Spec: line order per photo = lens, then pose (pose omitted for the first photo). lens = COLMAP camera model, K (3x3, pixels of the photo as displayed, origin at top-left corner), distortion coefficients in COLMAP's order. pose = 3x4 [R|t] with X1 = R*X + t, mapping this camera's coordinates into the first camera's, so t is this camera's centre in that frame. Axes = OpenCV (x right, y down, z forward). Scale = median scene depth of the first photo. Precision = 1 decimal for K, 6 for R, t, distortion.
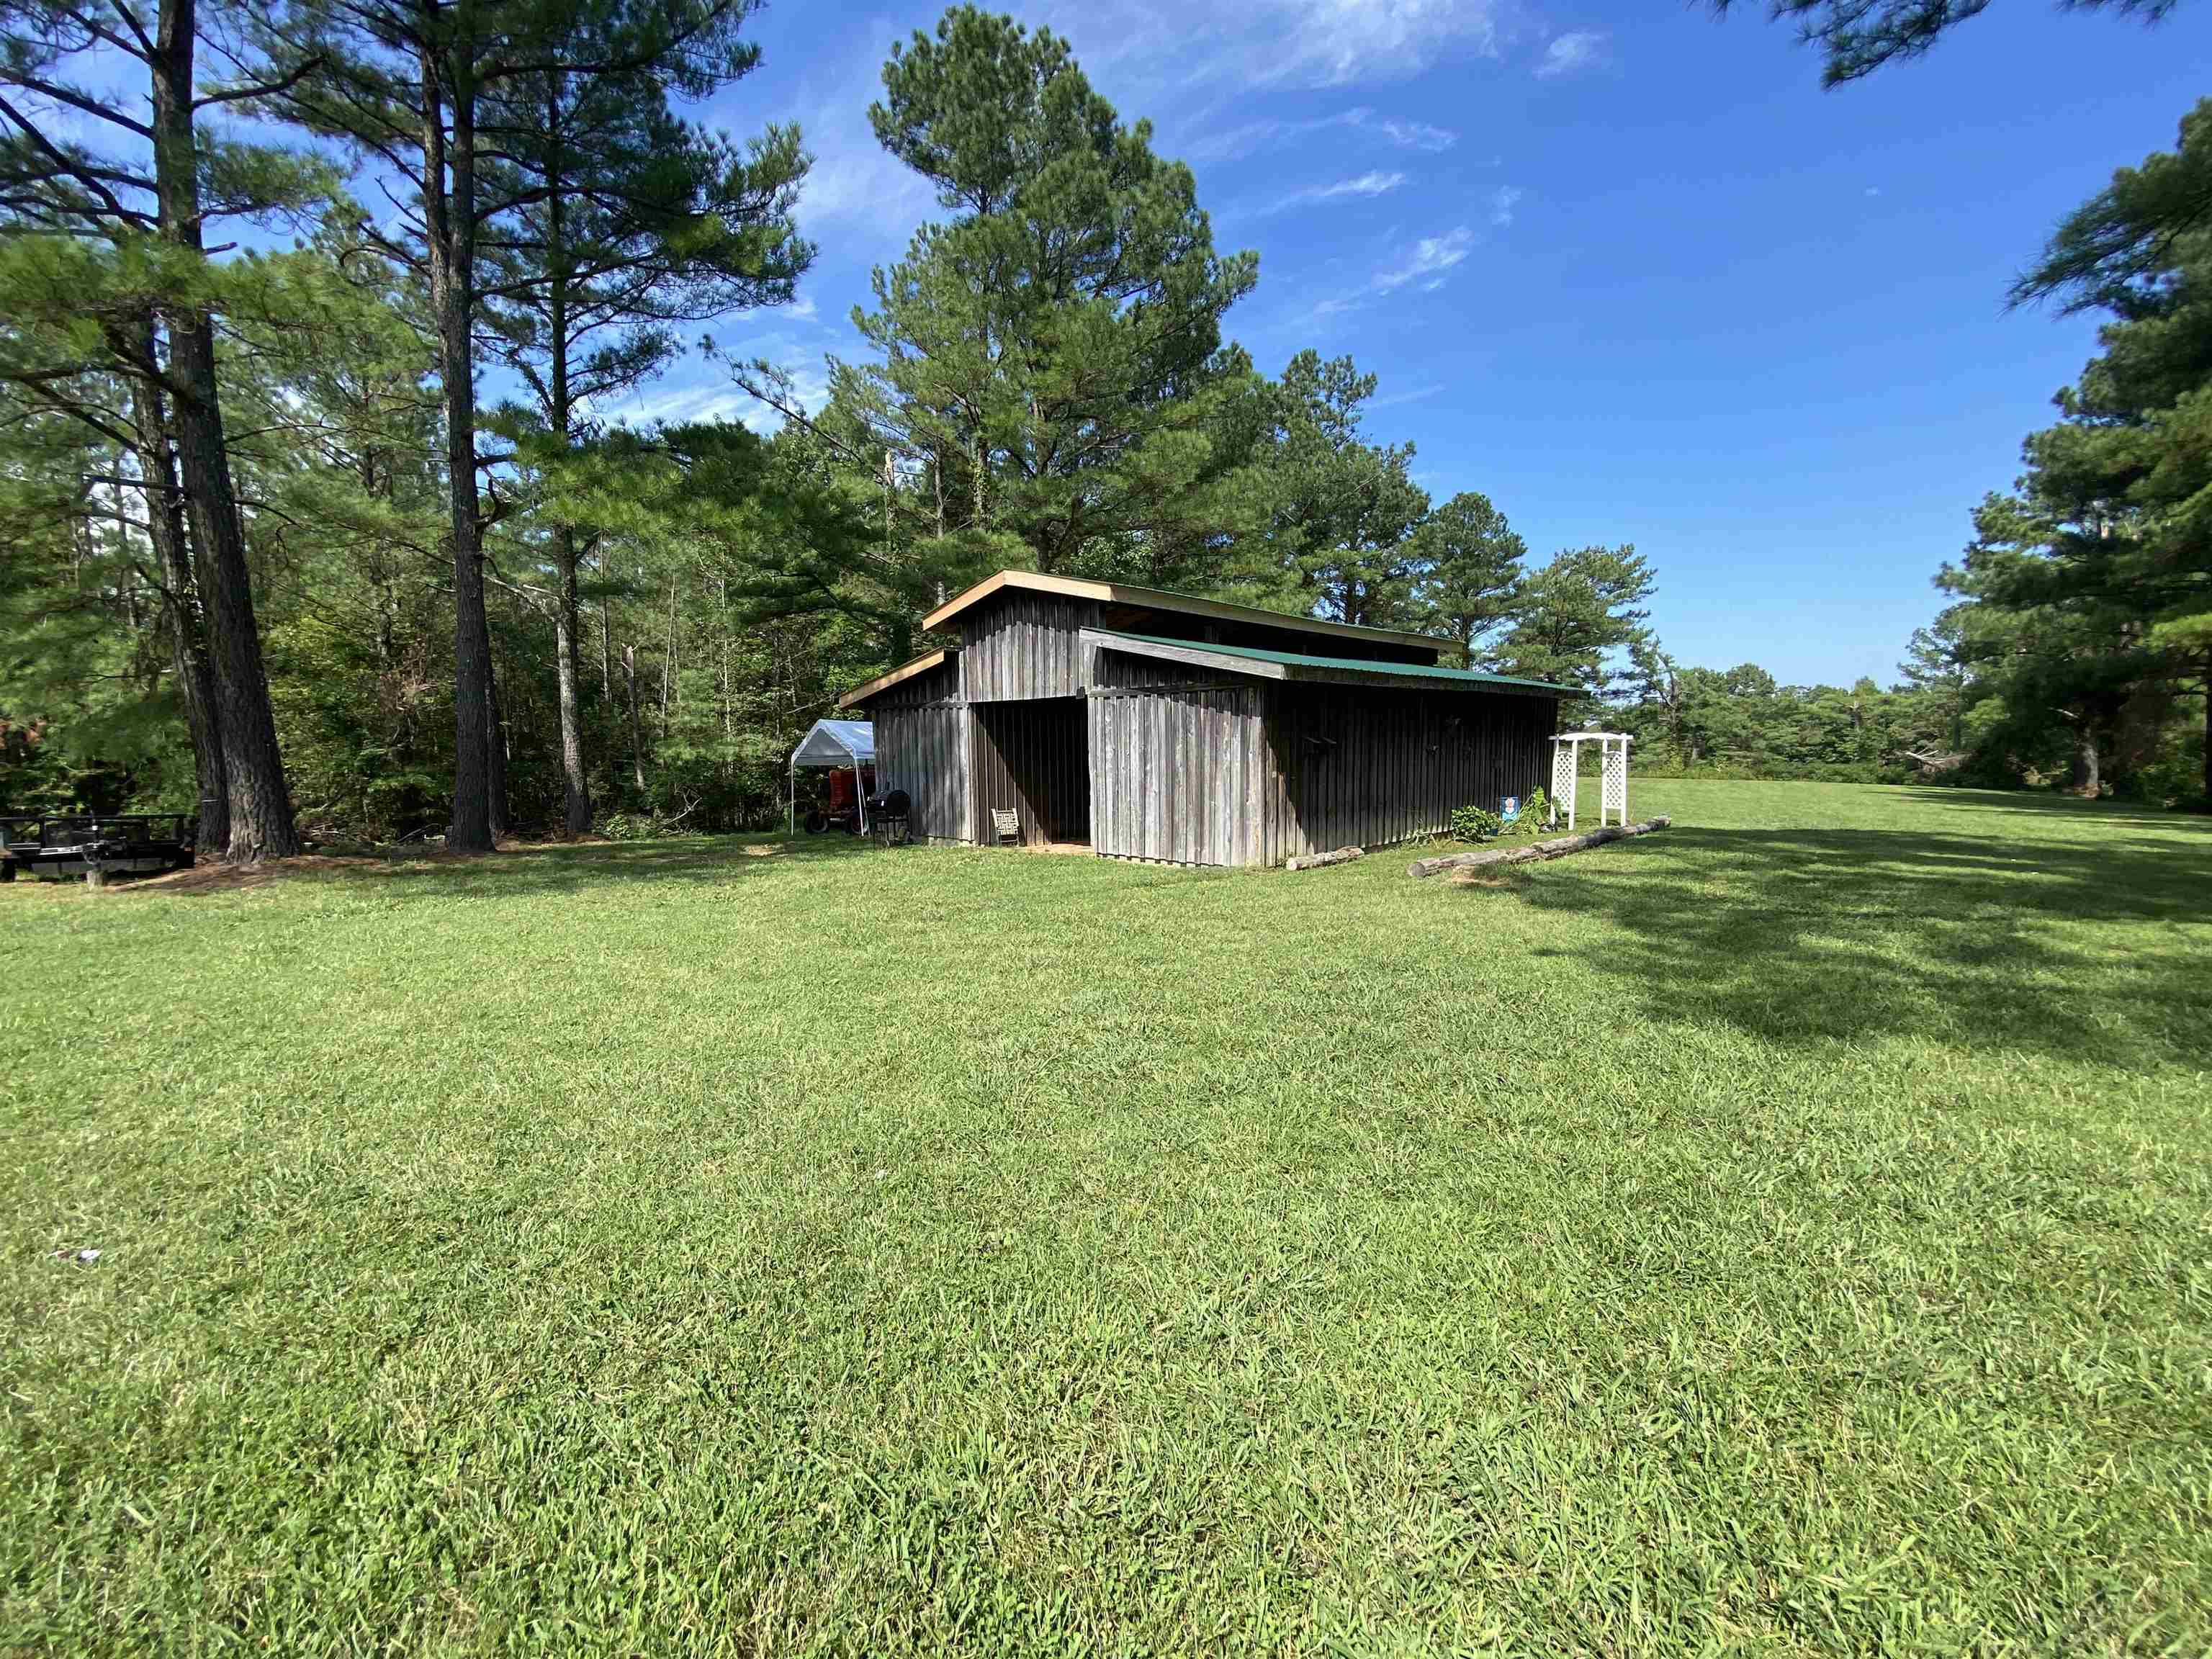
lens RADIAL K [[902.7, 0, 1102.8], [0, 902.7, 828.1], [0, 0, 1]] dist [-0.024486, -0.000391]
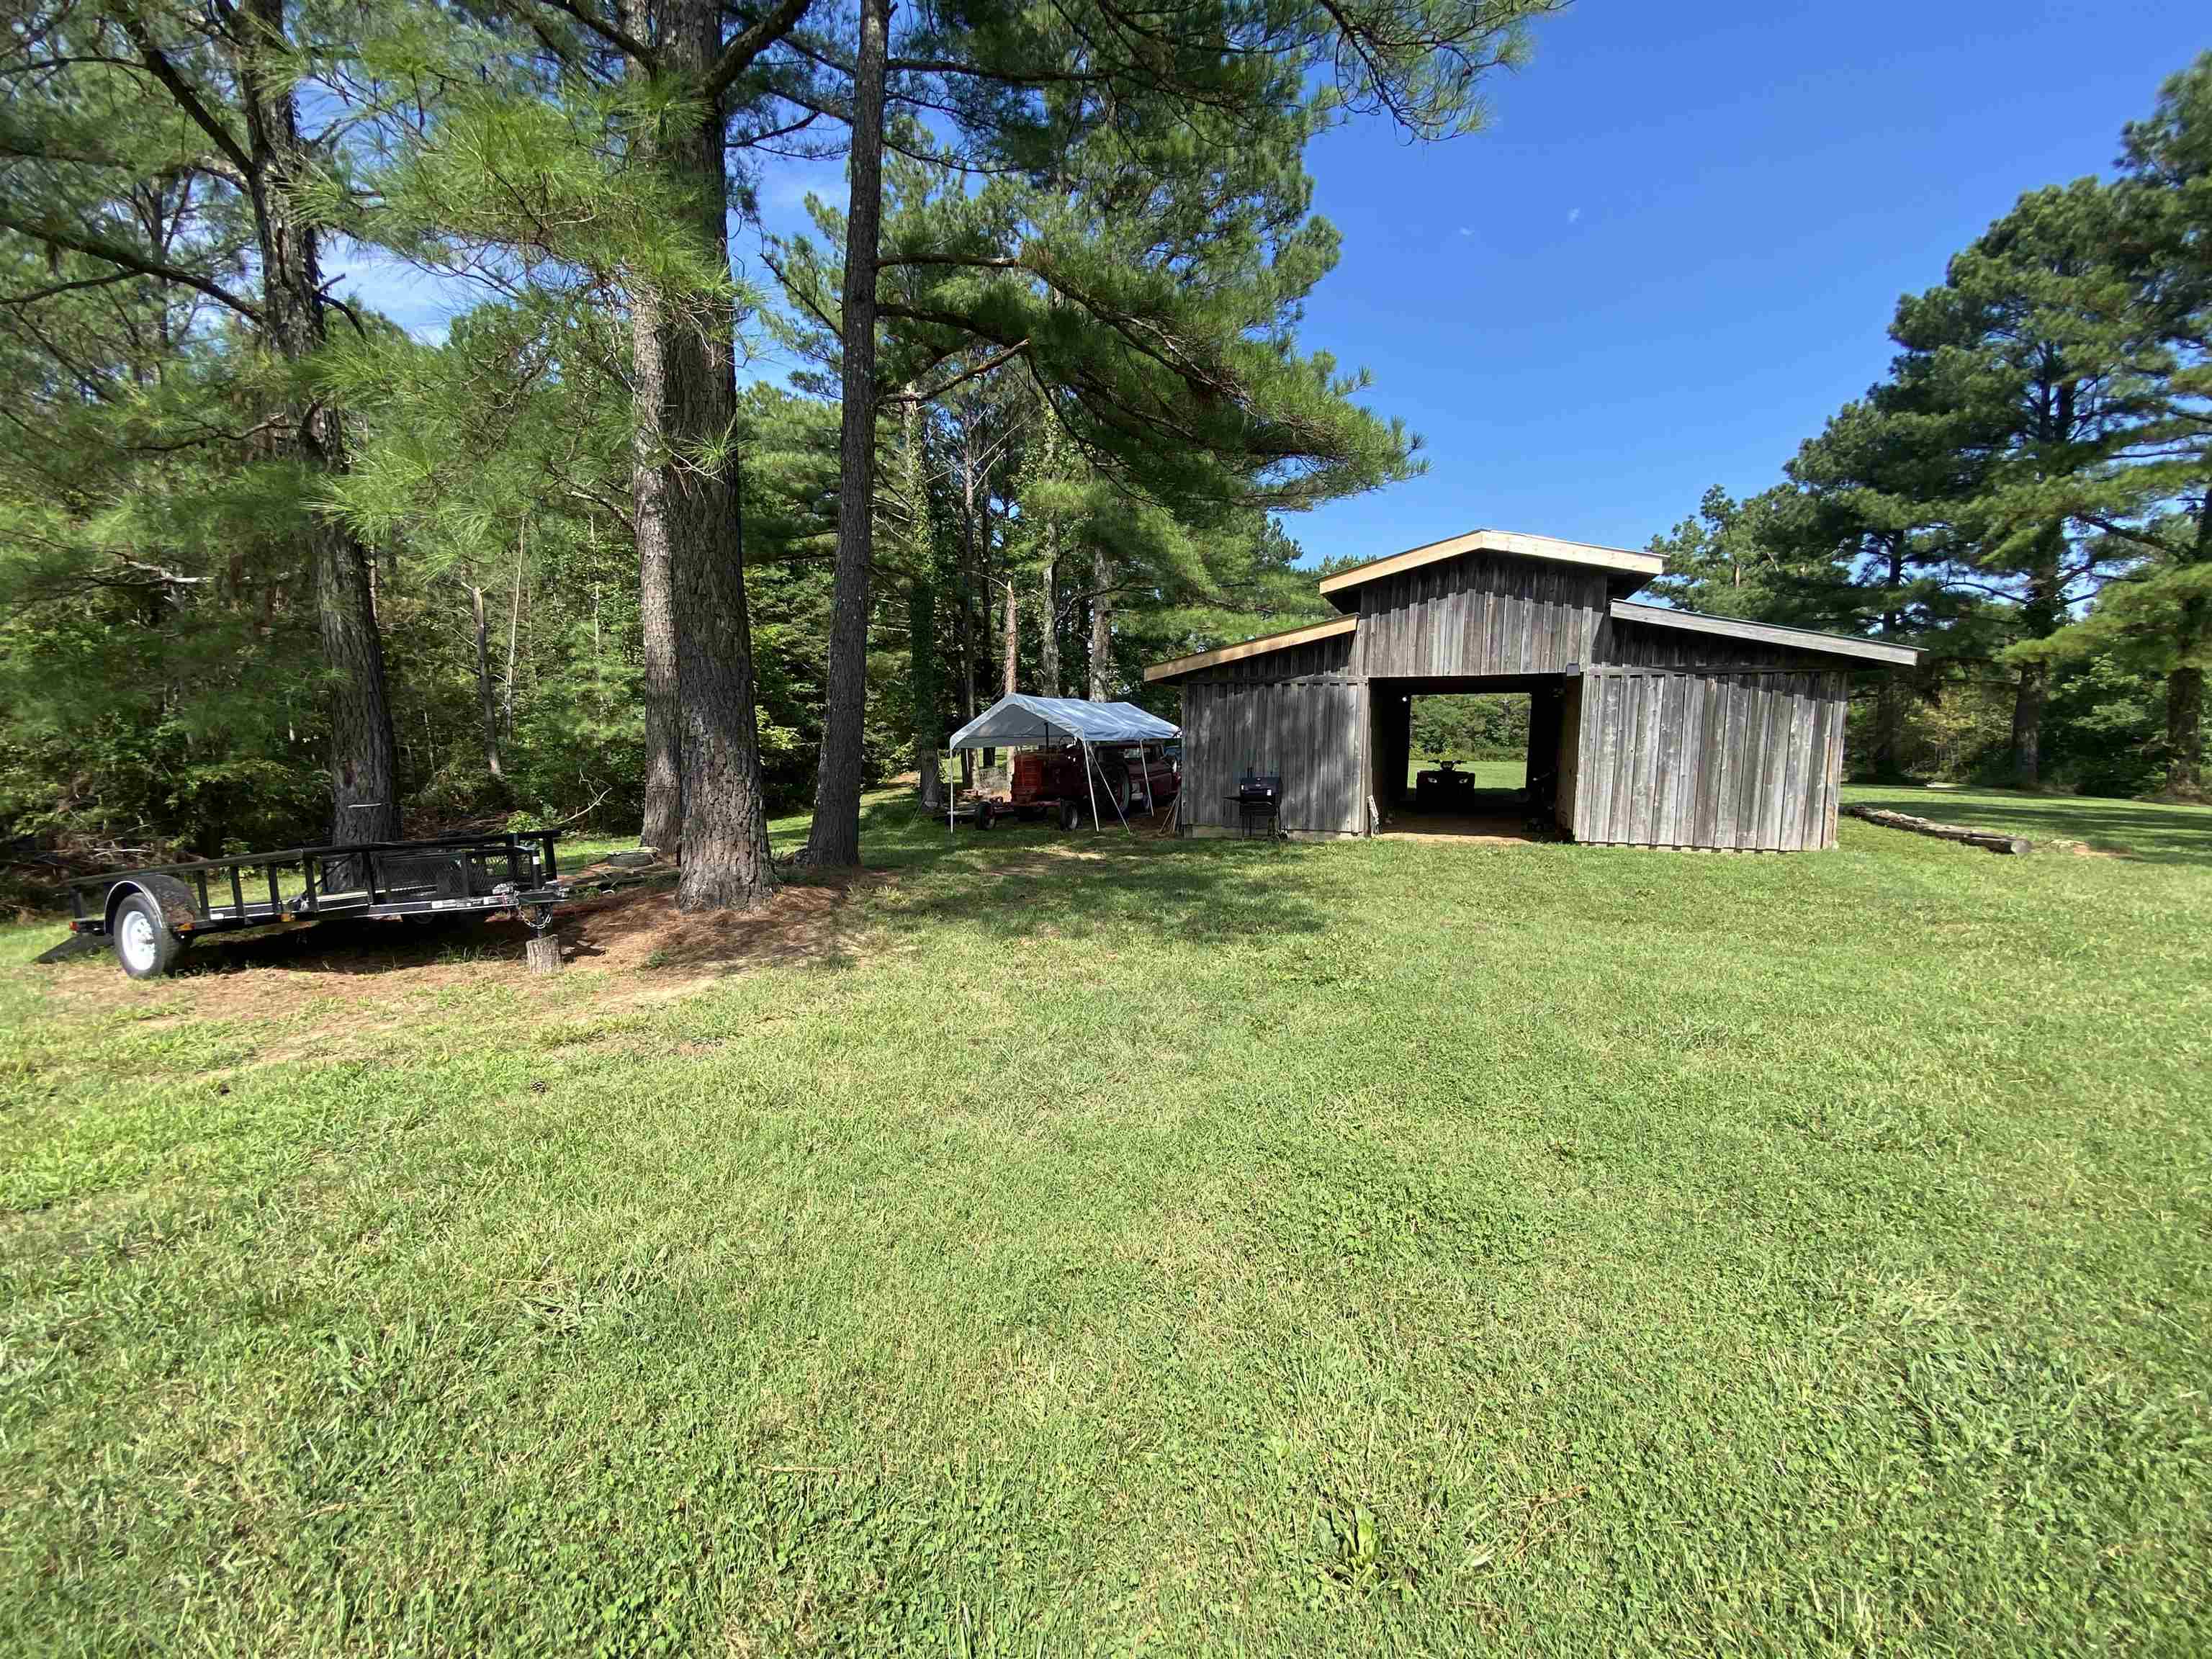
lens RADIAL K [[902.7, 0, 1103.8], [0, 902.7, 831.8], [0, 0, 1]] dist [-0.024486, -0.000391]
pose [[0.921449, -0.041904, 0.386232, -0.723061], [0.035790, 0.999094, 0.023010, -0.020475], [-0.386847, -0.007380, 0.922115, 0.293243]]
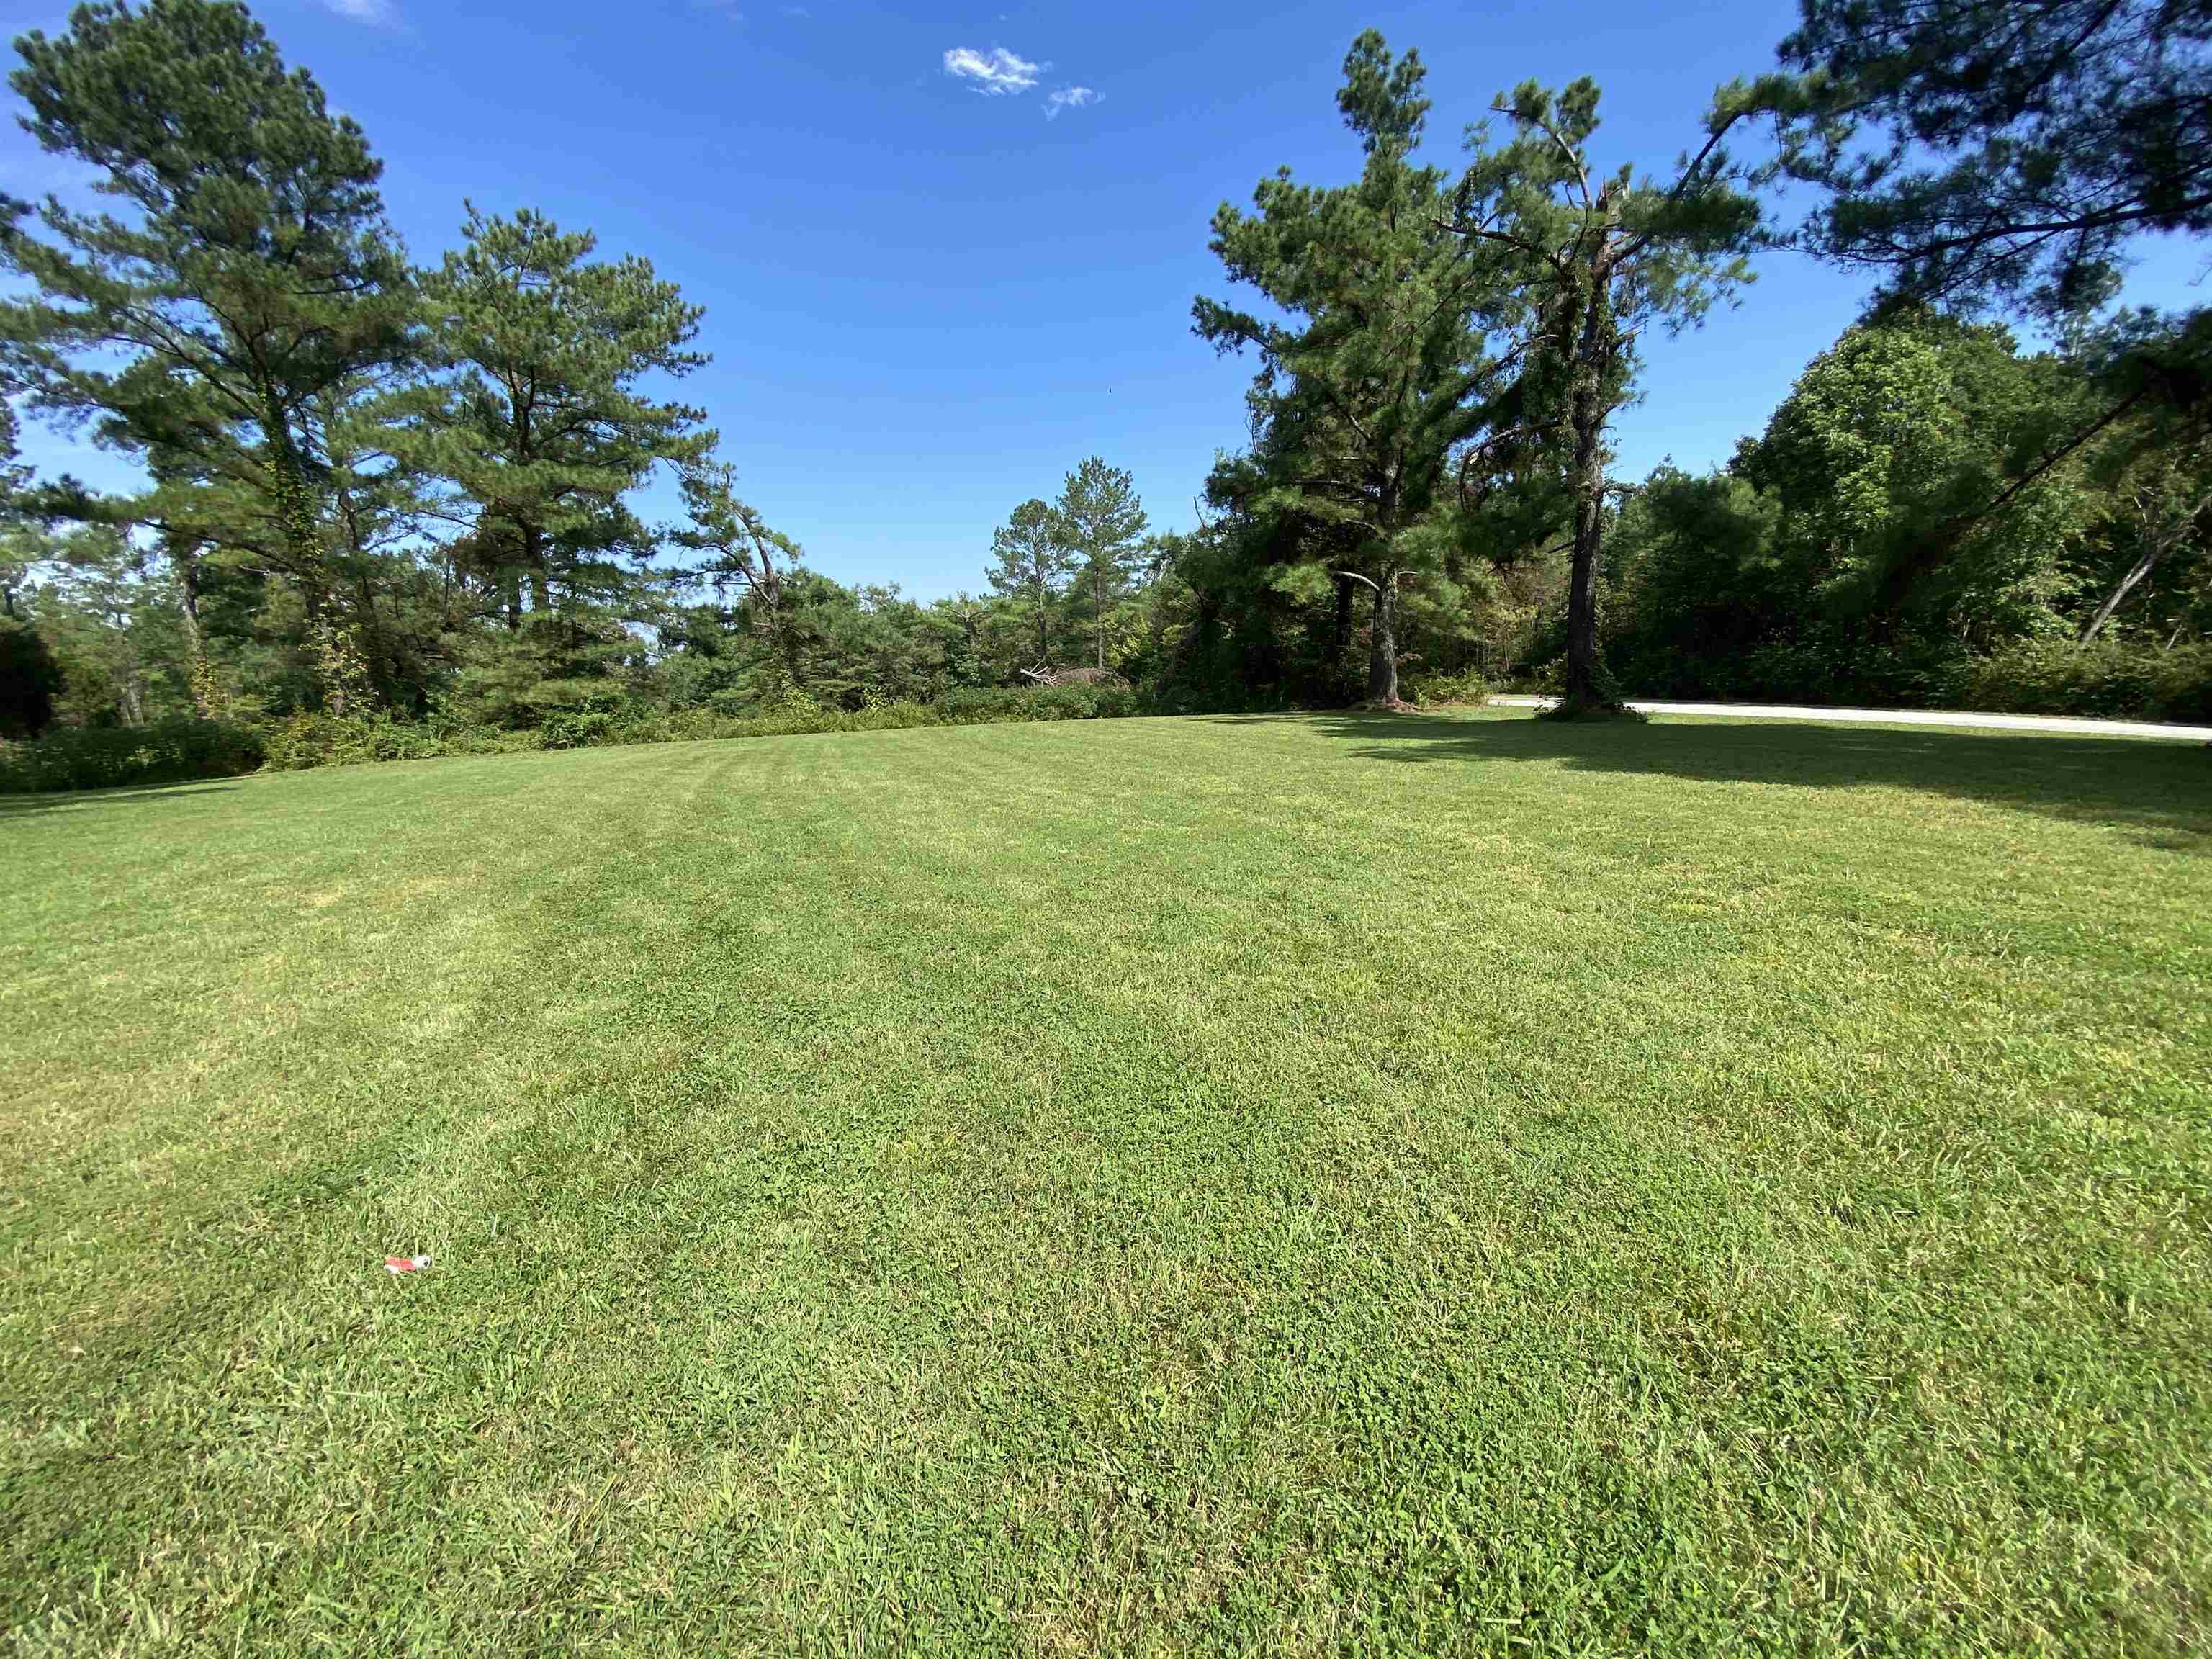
lens RADIAL K [[902.7, 0, 1102.8], [0, 902.7, 829.9], [0, 0, 1]] dist [-0.024486, -0.000391]
pose [[0.565843, -0.182095, 0.804153, 1.108953], [0.160505, 0.980976, 0.109197, -0.082808], [-0.808740, 0.067282, 0.584306, 2.079030]]
